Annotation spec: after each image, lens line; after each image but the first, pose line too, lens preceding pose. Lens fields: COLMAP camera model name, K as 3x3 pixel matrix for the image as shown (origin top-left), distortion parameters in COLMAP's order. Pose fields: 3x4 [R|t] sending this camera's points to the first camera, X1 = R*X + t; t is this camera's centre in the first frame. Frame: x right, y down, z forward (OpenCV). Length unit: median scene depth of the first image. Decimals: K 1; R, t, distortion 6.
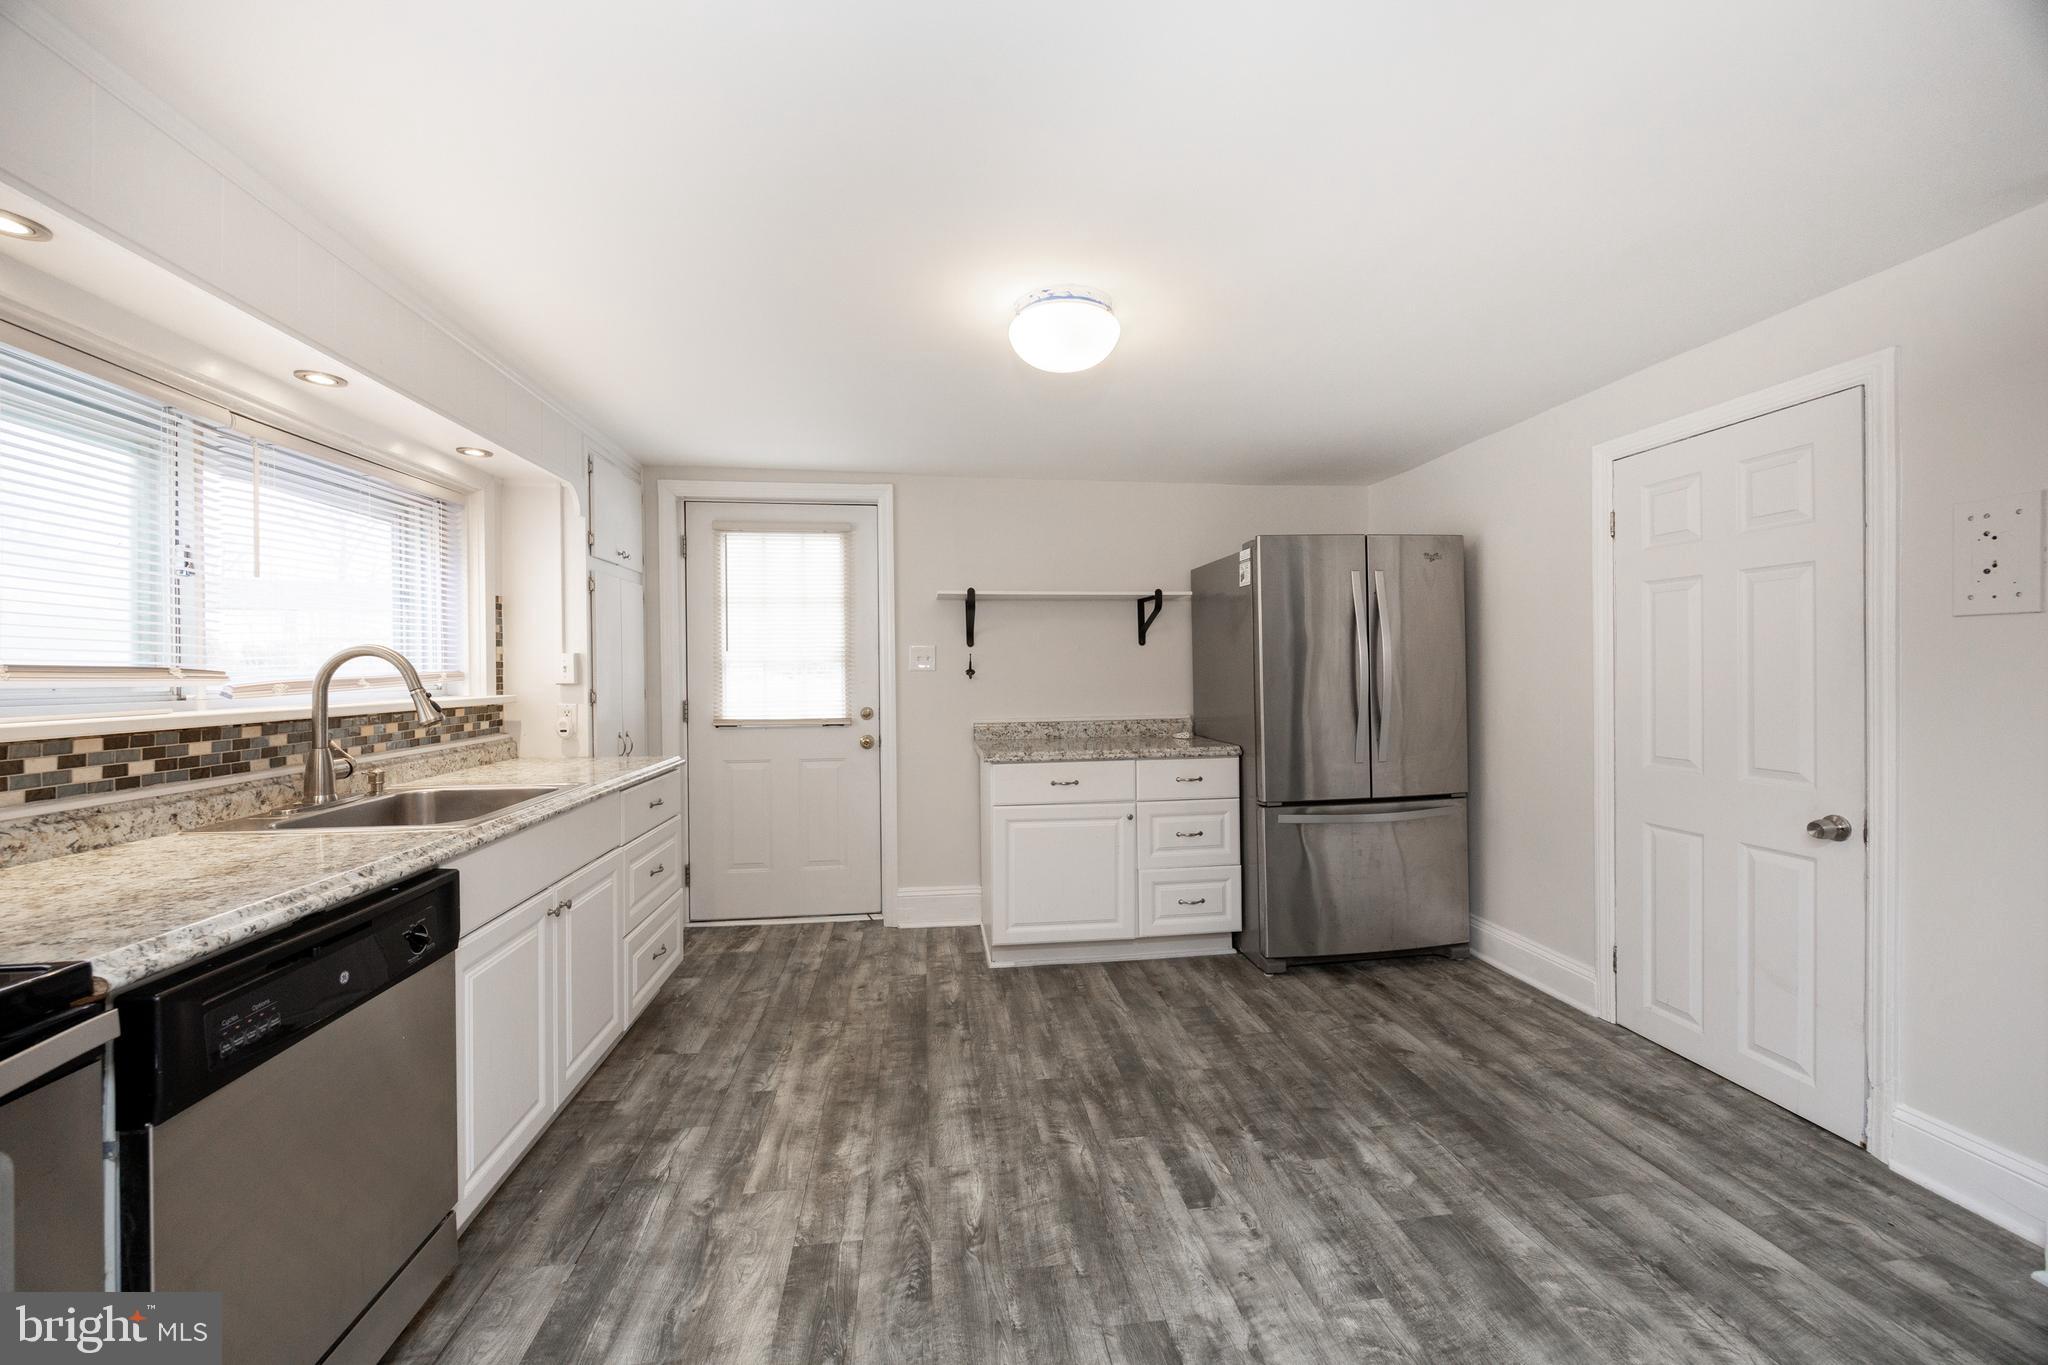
lens RADIAL K [[772.0, 0, 1022.2], [0, 772.0, 680.6], [0, 0, 1]] dist [-0.005425, 0.000175]
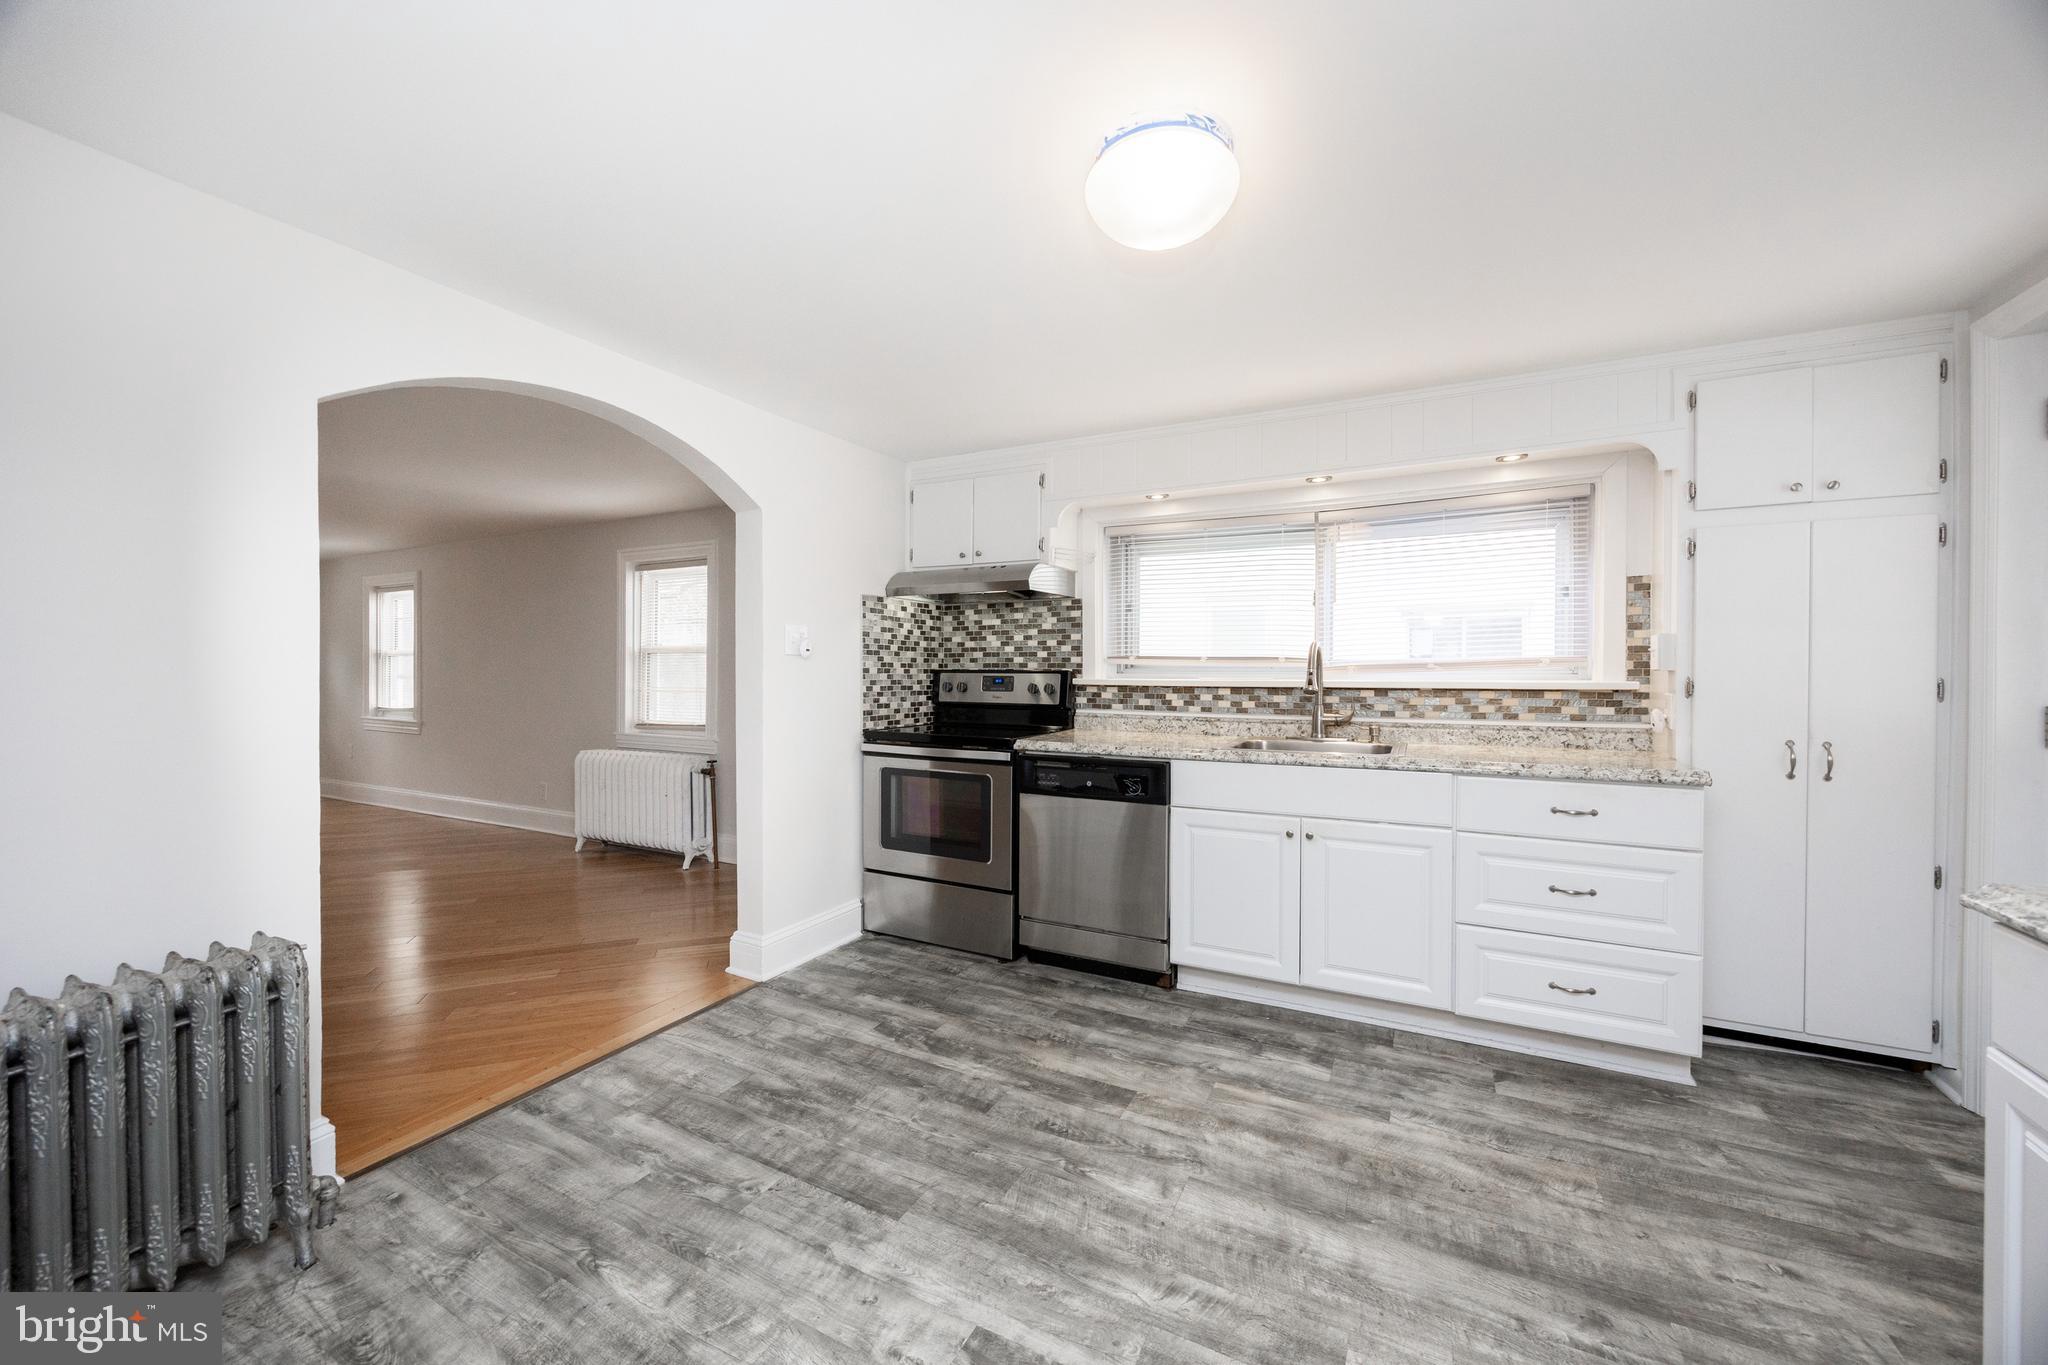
lens RADIAL K [[771.2, 0, 1026.7], [0, 771.2, 682.9], [0, 0, 1]] dist [-0.002962, -0.000043]
pose [[-0.570852, 0.021244, -0.820778, 0.647646], [-0.004647, 0.999566, 0.029103, -0.003490], [0.821040, 0.020428, -0.570506, 1.160611]]
